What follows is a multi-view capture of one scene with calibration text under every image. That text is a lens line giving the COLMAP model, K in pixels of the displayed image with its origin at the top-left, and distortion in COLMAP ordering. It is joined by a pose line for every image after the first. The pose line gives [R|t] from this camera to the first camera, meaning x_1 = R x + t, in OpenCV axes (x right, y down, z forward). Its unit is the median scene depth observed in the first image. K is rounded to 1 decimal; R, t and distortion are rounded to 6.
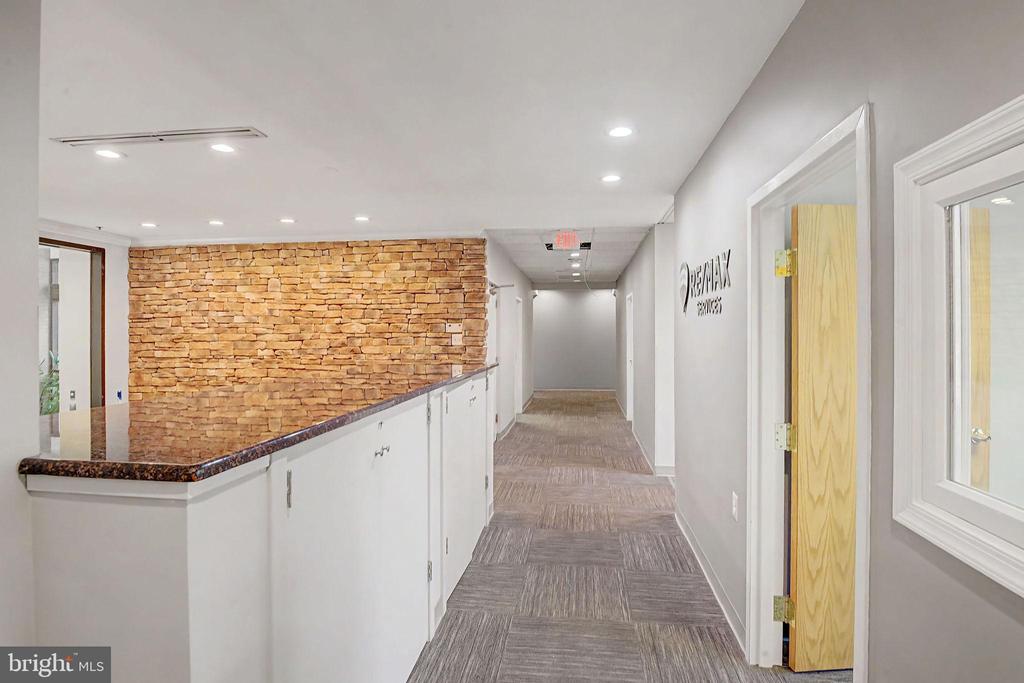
lens RADIAL K [[515.0, 0, 517.9], [0, 515.0, 328.7], [0, 0, 1]] dist [-0.001687, -0.000354]
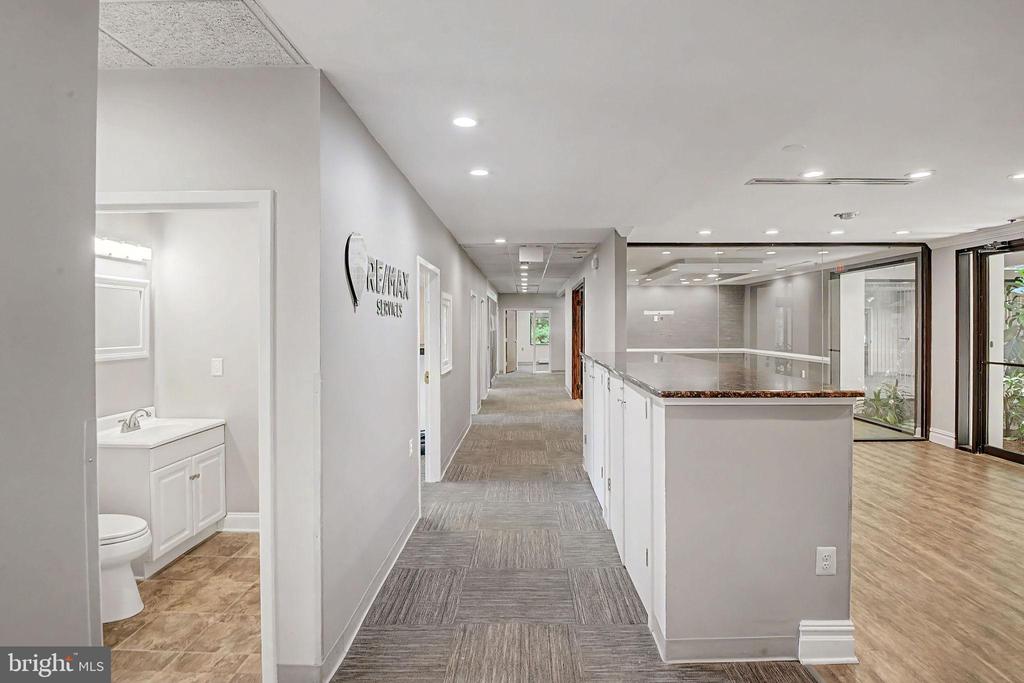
lens RADIAL K [[515.0, 0, 517.9], [0, 515.0, 328.7], [0, 0, 1]] dist [-0.001687, -0.000354]
pose [[-0.994025, 0.000673, -0.109151, 0.235845], [0.000319, 0.999995, 0.003262, -0.004811], [0.109152, 0.003207, -0.994020, 2.152846]]
